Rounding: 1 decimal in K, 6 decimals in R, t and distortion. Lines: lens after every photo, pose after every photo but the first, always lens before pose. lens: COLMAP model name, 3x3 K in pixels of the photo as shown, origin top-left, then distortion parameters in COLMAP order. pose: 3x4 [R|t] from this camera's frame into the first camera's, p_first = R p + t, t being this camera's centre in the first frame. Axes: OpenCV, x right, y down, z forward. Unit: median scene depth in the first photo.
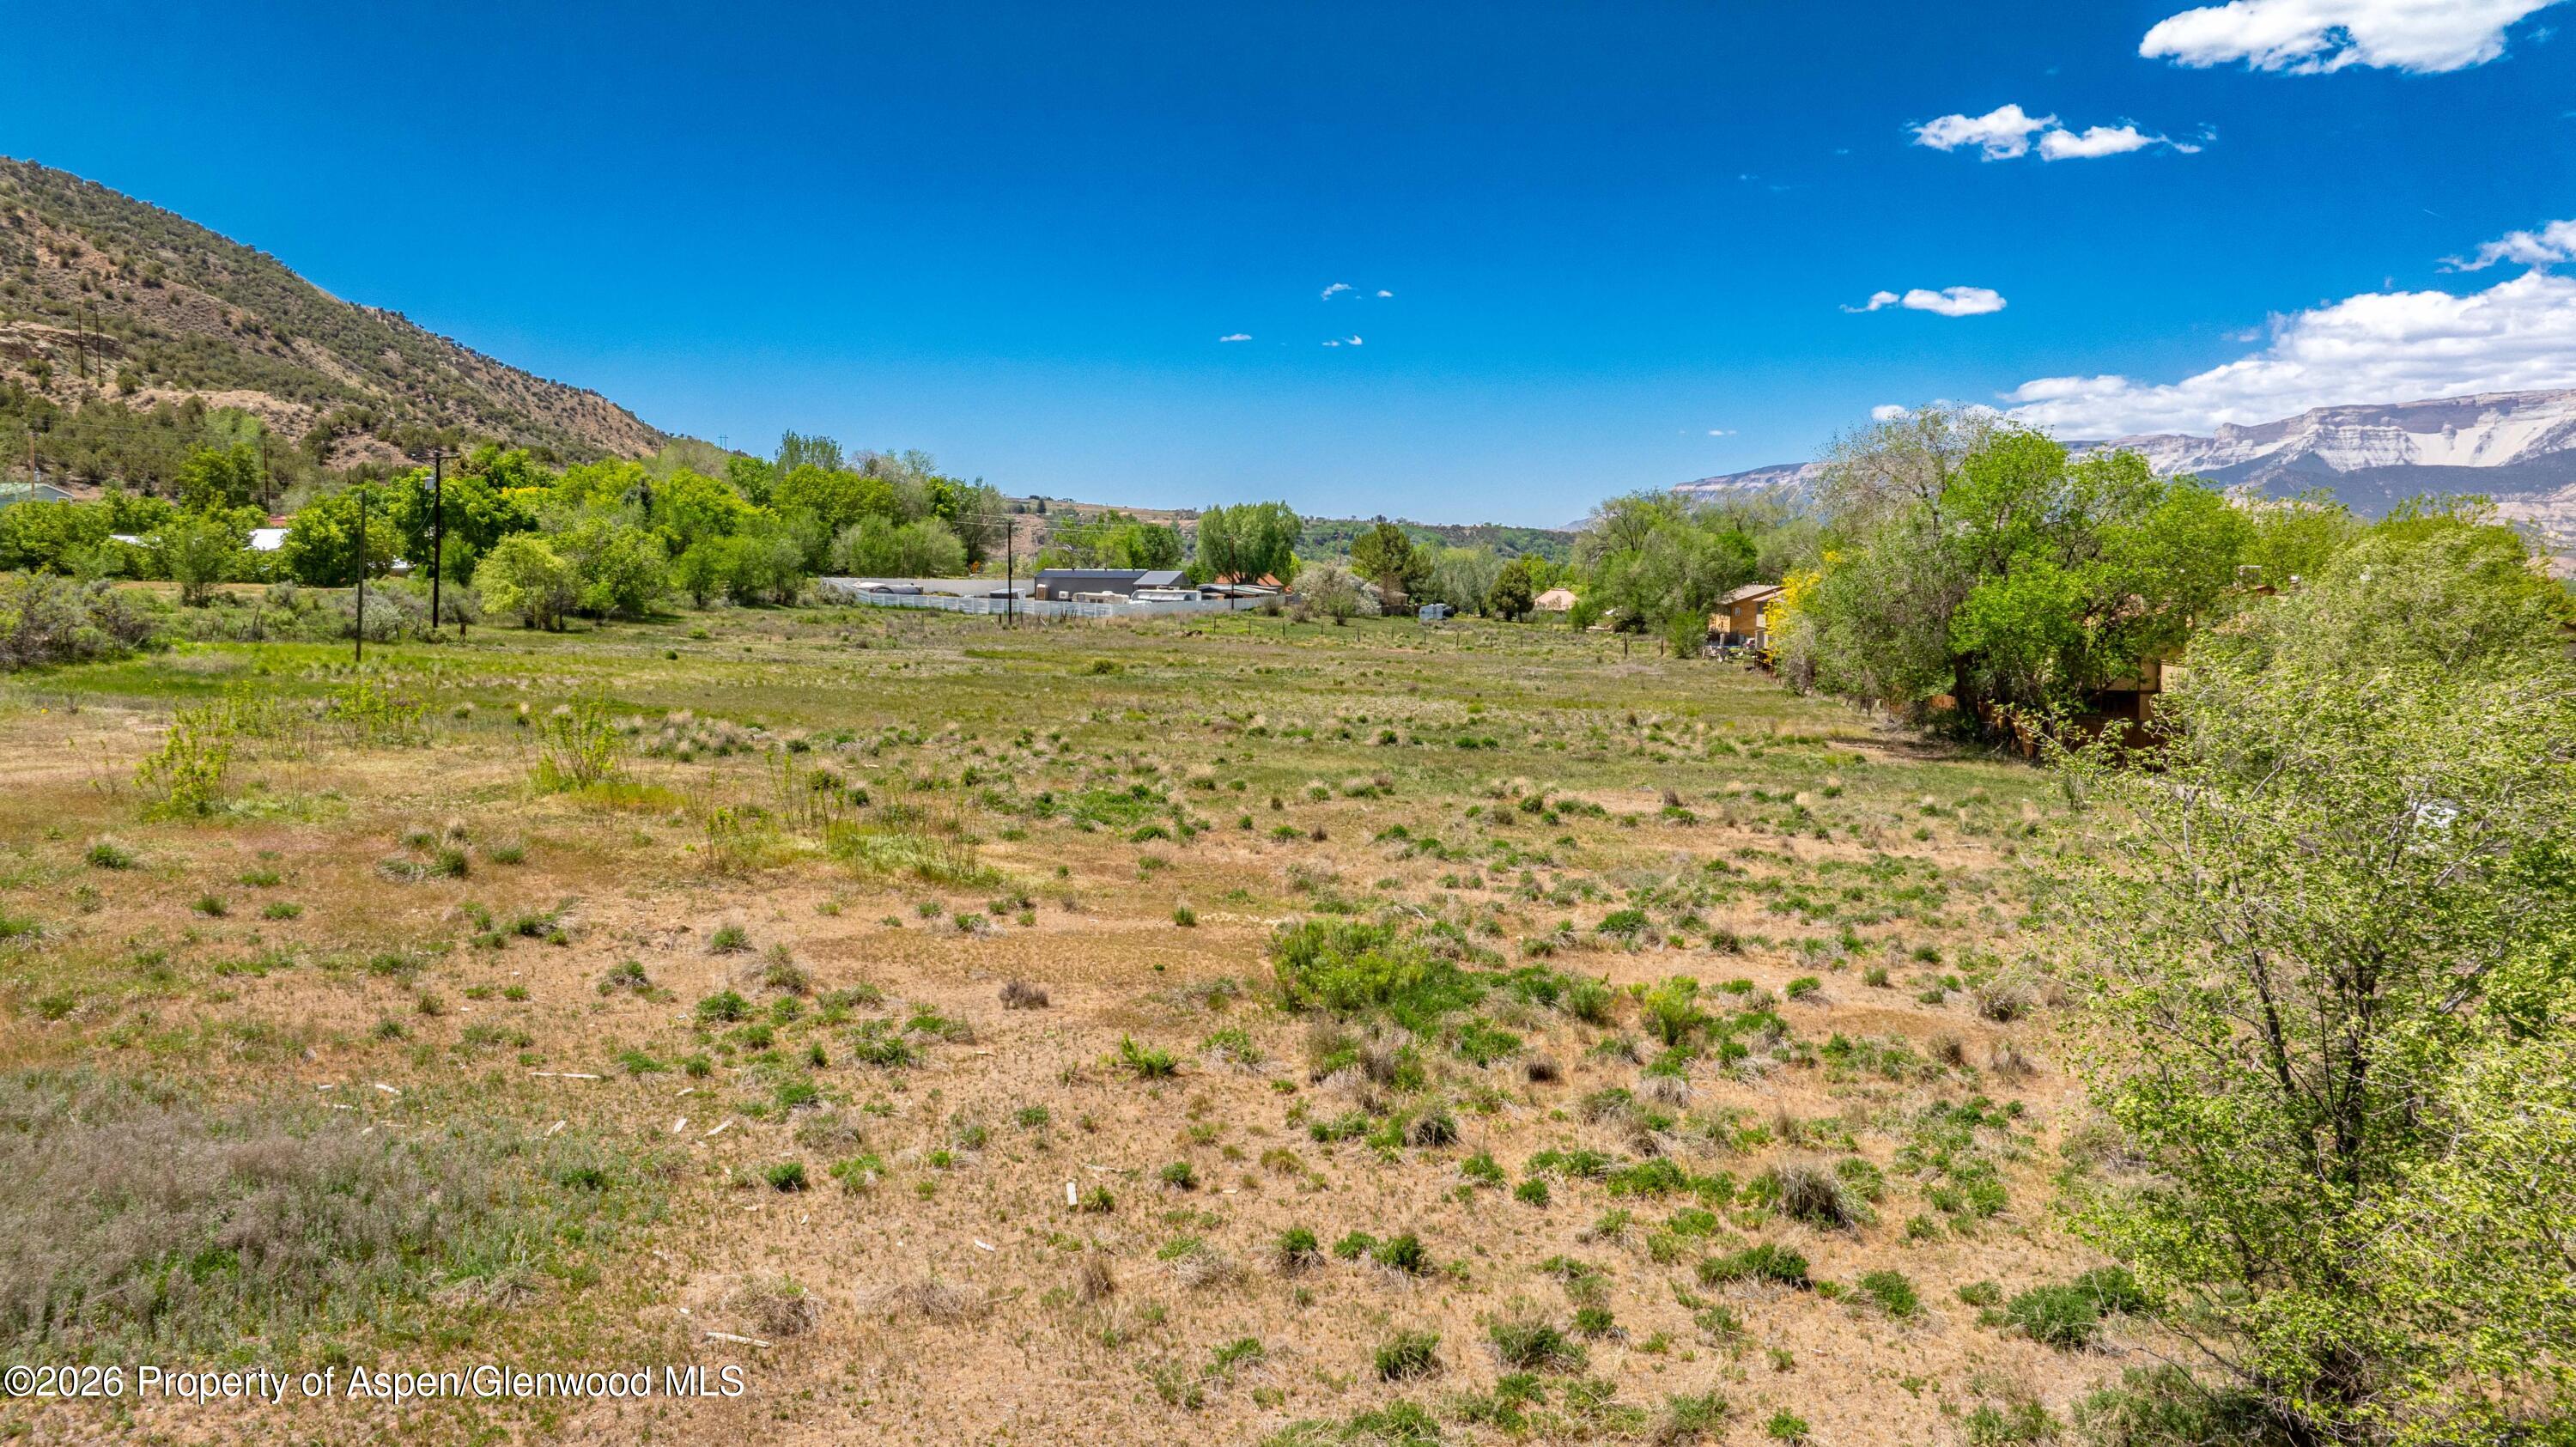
lens RADIAL K [[1731.7, 0, 1284.1], [0, 1731.7, 723.8], [0, 0, 1]] dist [-0.015891, 0.008867]
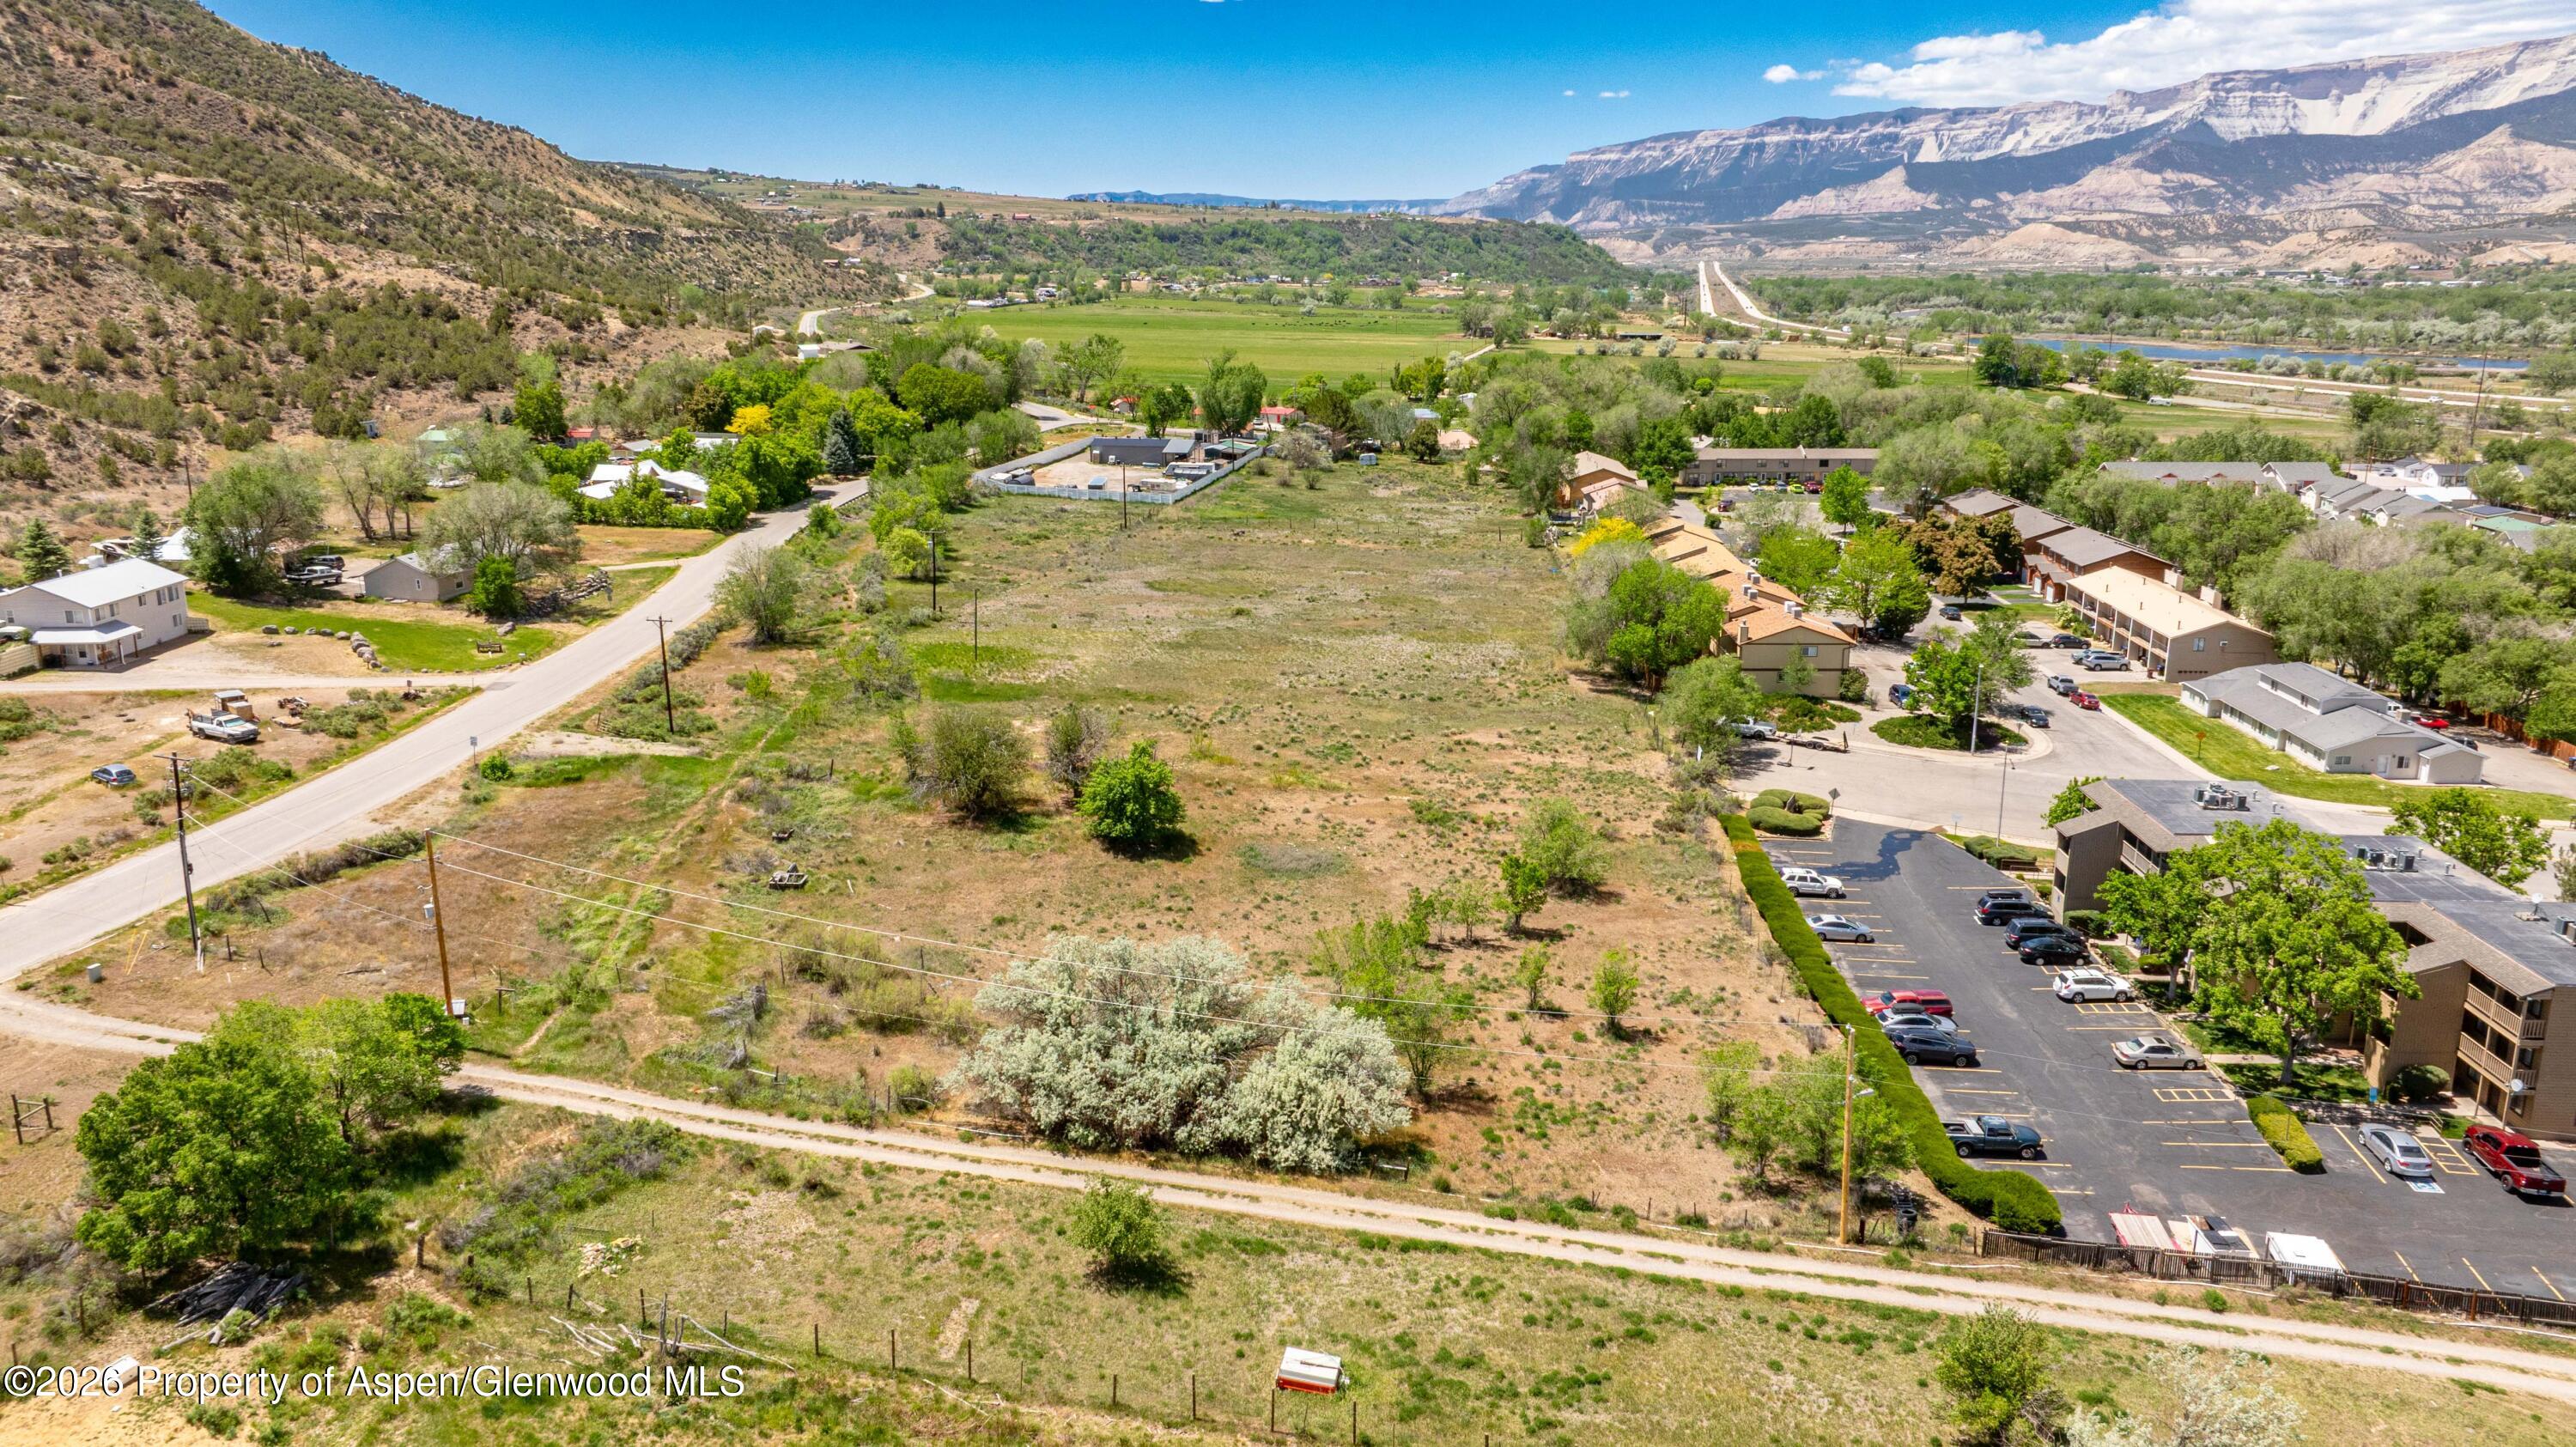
lens RADIAL K [[1731.7, 0, 1286.9], [0, 1731.7, 723.3], [0, 0, 1]] dist [-0.015891, 0.008867]
pose [[0.997836, -0.024032, 0.061210, -0.021351], [0.012503, 0.983185, 0.182185, -0.033015], [-0.064559, -0.181026, 0.981357, -0.123513]]
